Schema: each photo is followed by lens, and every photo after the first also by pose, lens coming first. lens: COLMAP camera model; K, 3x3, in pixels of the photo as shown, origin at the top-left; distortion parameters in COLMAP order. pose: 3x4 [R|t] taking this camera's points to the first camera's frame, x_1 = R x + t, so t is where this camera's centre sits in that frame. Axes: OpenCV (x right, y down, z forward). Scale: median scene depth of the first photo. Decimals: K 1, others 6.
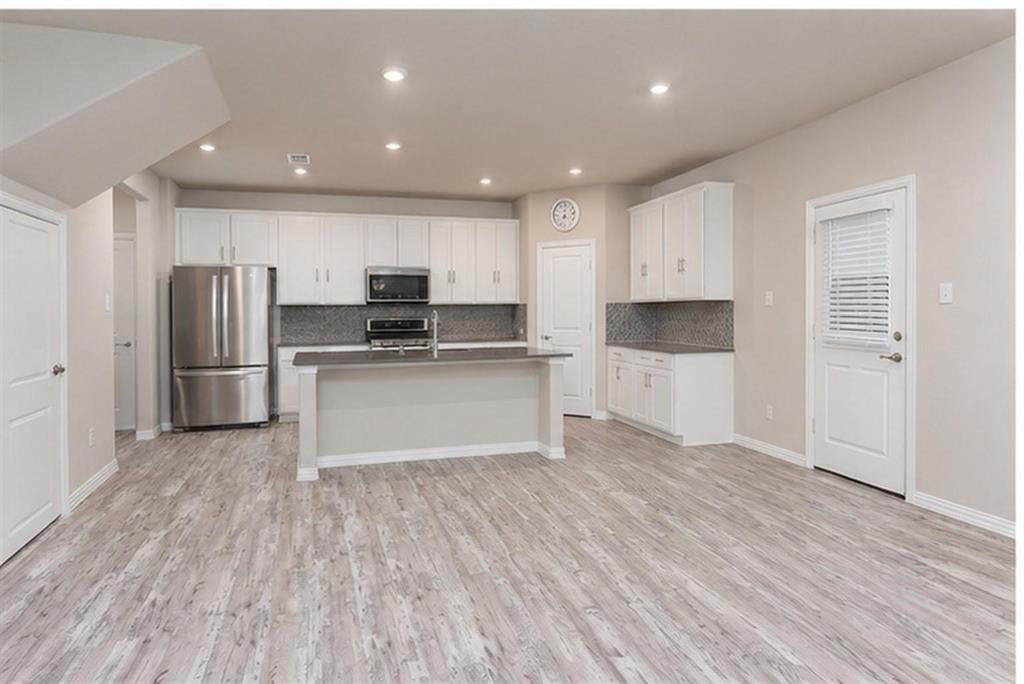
lens RADIAL K [[617.9, 0, 512.0], [0, 617.9, 342.0], [0, 0, 1]] dist [0.051570, -0.000138]
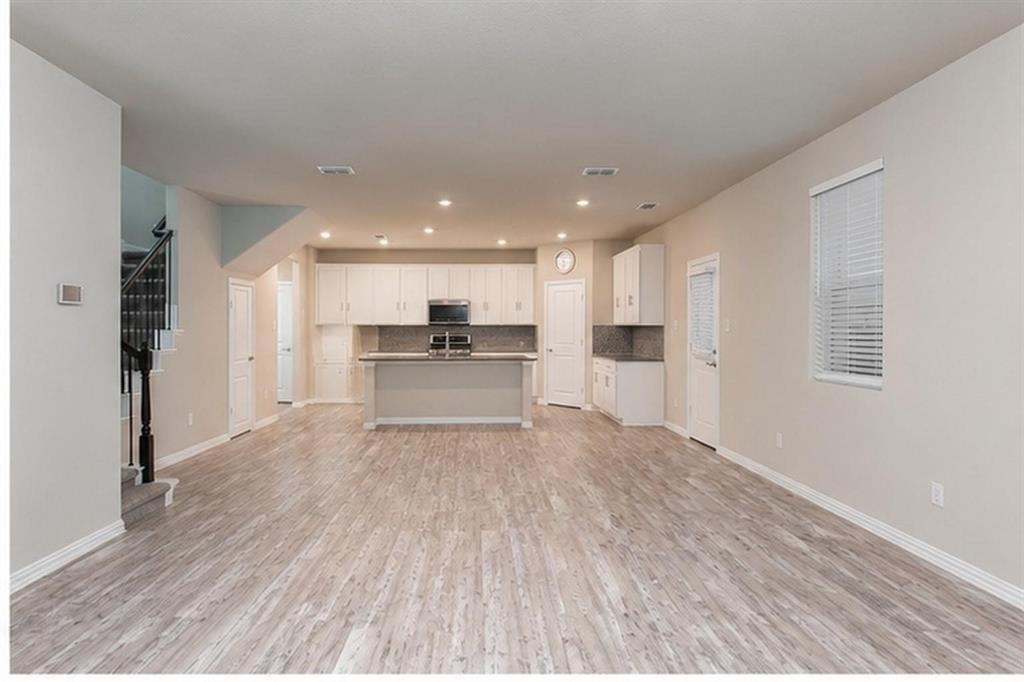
lens RADIAL K [[650.4, 0, 512.0], [0, 650.4, 341.0], [0, 0, 1]] dist [-0.024549, -0.000619]
pose [[0.970327, 0.014180, -0.241380, 0.333815], [-0.022820, 0.999194, -0.033039, 0.023839], [0.240717, 0.037567, 0.969868, -0.449086]]
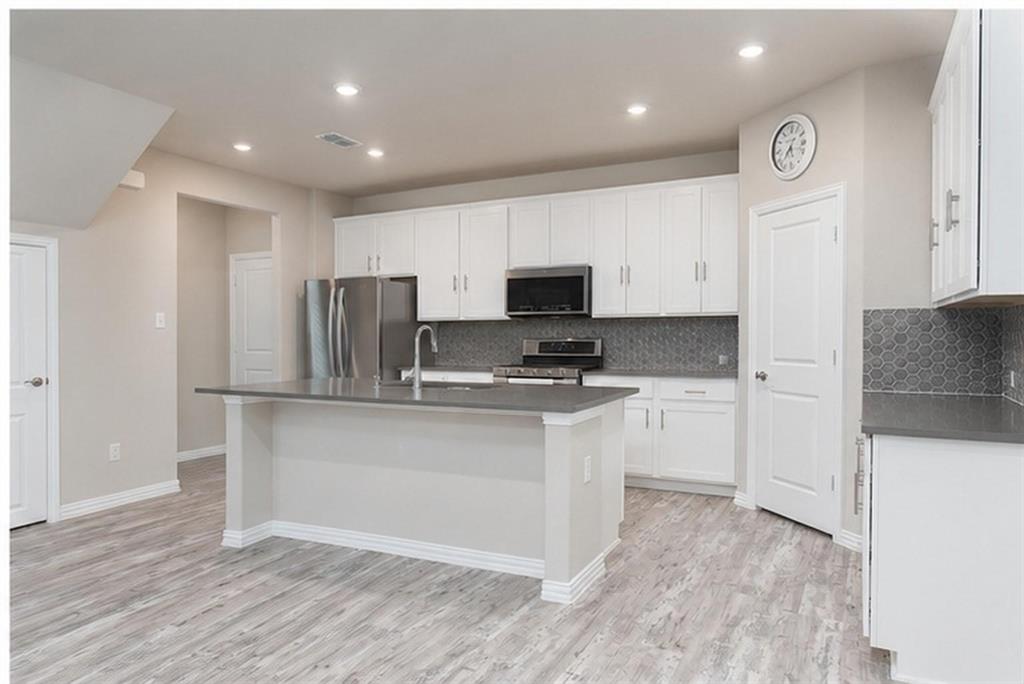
lens RADIAL K [[677.8, 0, 509.9], [0, 677.8, 348.9], [0, 0, 1]] dist [-0.000432, -0.000711]
pose [[0.736062, 0.014857, -0.676751, 0.311510], [-0.039297, 0.999011, -0.020810, -0.008223], [0.675773, 0.041912, 0.735918, 0.403391]]
